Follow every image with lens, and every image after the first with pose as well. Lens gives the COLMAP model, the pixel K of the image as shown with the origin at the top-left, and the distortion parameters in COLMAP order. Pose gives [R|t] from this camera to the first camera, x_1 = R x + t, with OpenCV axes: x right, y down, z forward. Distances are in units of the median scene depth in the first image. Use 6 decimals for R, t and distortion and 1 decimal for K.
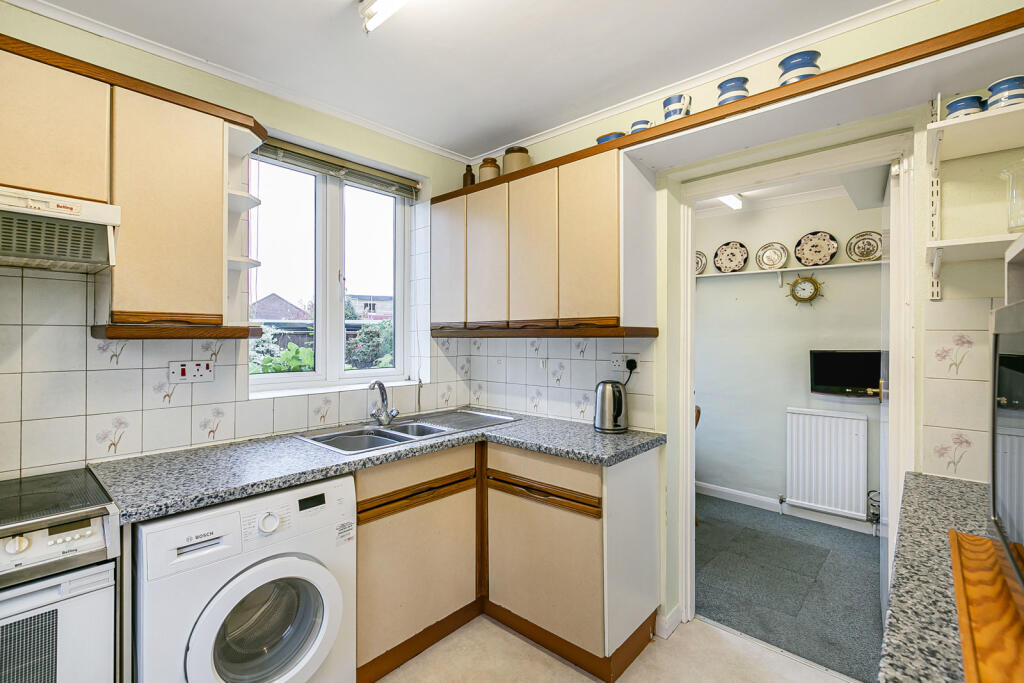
lens RADIAL K [[463.0, 0, 510.7], [0, 463.0, 334.8], [0, 0, 1]] dist [-0.001880, 0.002105]
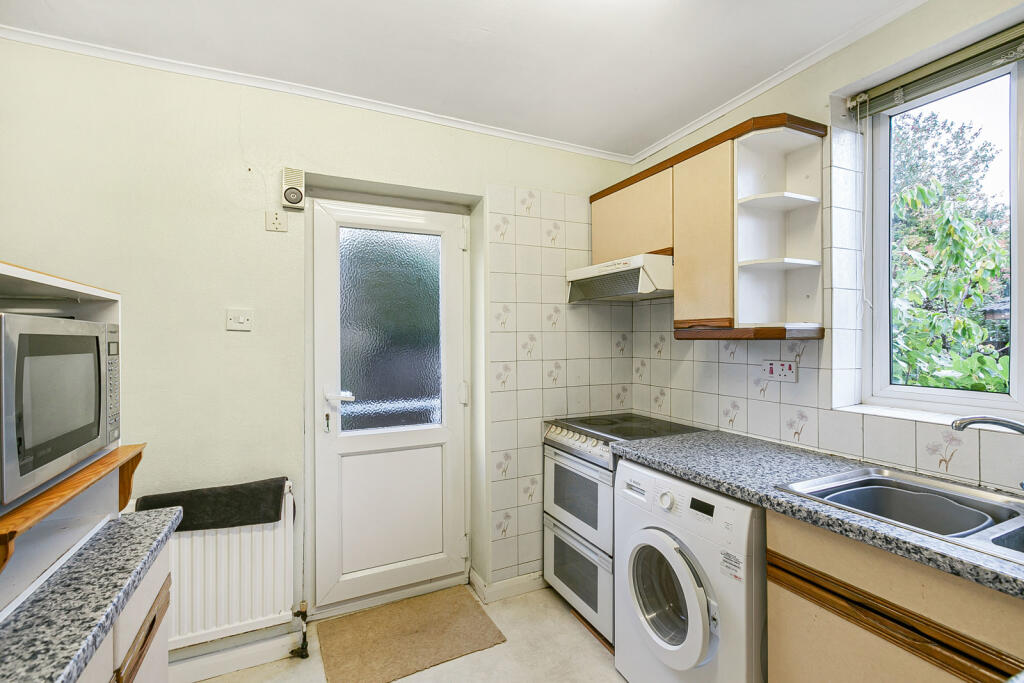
lens RADIAL K [[463.0, 0, 514.5], [0, 463.0, 335.6], [0, 0, 1]] dist [-0.001880, 0.002105]
pose [[-0.392921, -0.008639, -0.919532, 1.274582], [0.002435, 0.999943, -0.010436, 0.020087], [0.919569, -0.006340, -0.392877, 2.088083]]
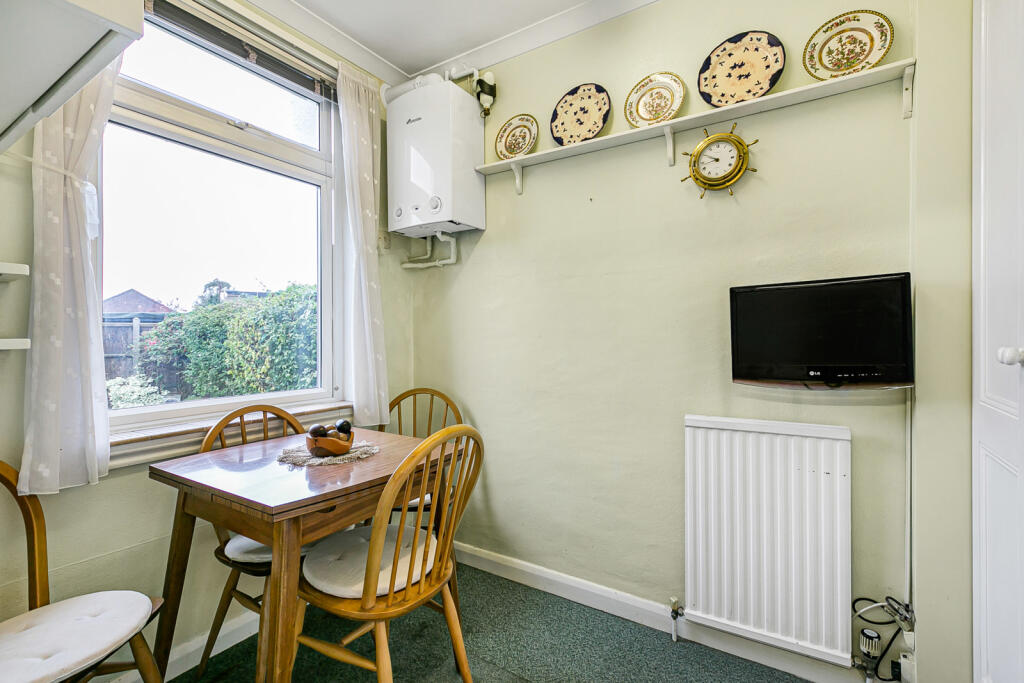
lens RADIAL K [[463.0, 0, 514.1], [0, 463.0, 345.4], [0, 0, 1]] dist [-0.001880, 0.002105]
pose [[0.986723, -0.017254, 0.161492, 0.350525], [0.014291, 0.999708, 0.019492, 0.074364], [-0.161781, -0.016926, 0.986682, 0.564479]]
